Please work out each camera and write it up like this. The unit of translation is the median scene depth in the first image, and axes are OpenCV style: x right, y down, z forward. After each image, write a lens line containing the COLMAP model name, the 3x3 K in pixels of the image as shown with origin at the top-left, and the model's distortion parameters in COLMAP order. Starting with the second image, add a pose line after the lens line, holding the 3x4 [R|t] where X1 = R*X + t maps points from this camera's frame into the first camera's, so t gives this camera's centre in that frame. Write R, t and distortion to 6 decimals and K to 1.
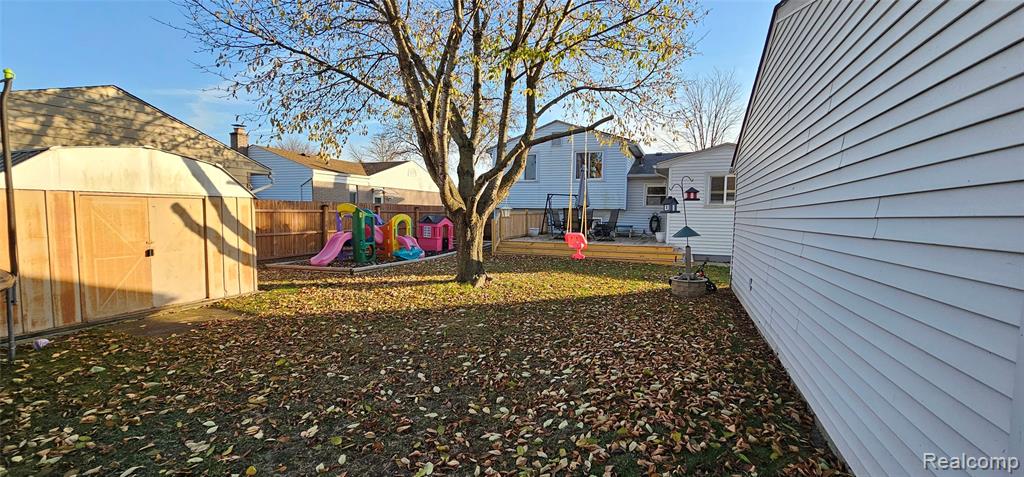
lens RADIAL K [[416.8, 0, 510.6], [0, 416.8, 240.9], [0, 0, 1]] dist [-0.003372, 0.001427]
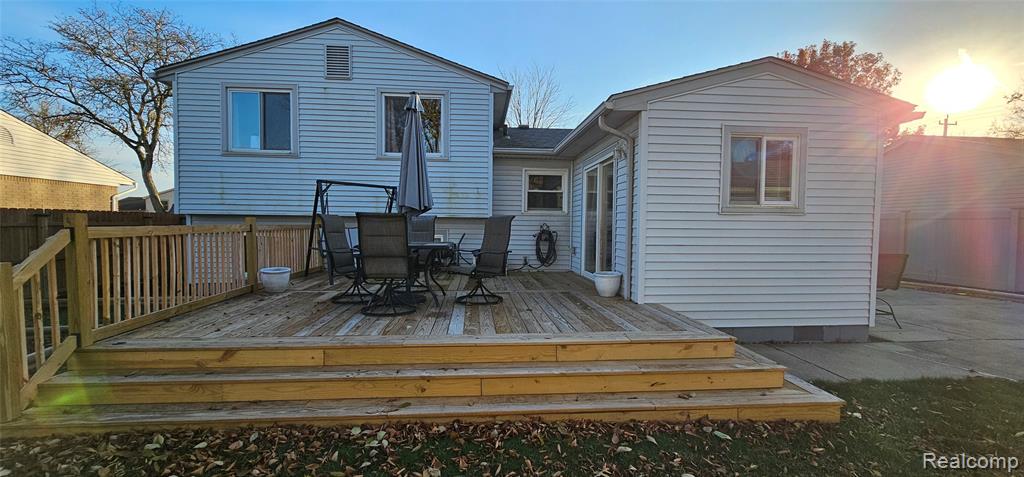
lens RADIAL K [[416.8, 0, 511.7], [0, 416.8, 241.9], [0, 0, 1]] dist [-0.003372, 0.001427]
pose [[0.890673, -0.024288, 0.453995, 0.073072], [0.032799, 0.999403, -0.010881, -0.040983], [-0.453460, 0.024582, 0.890938, 0.547903]]
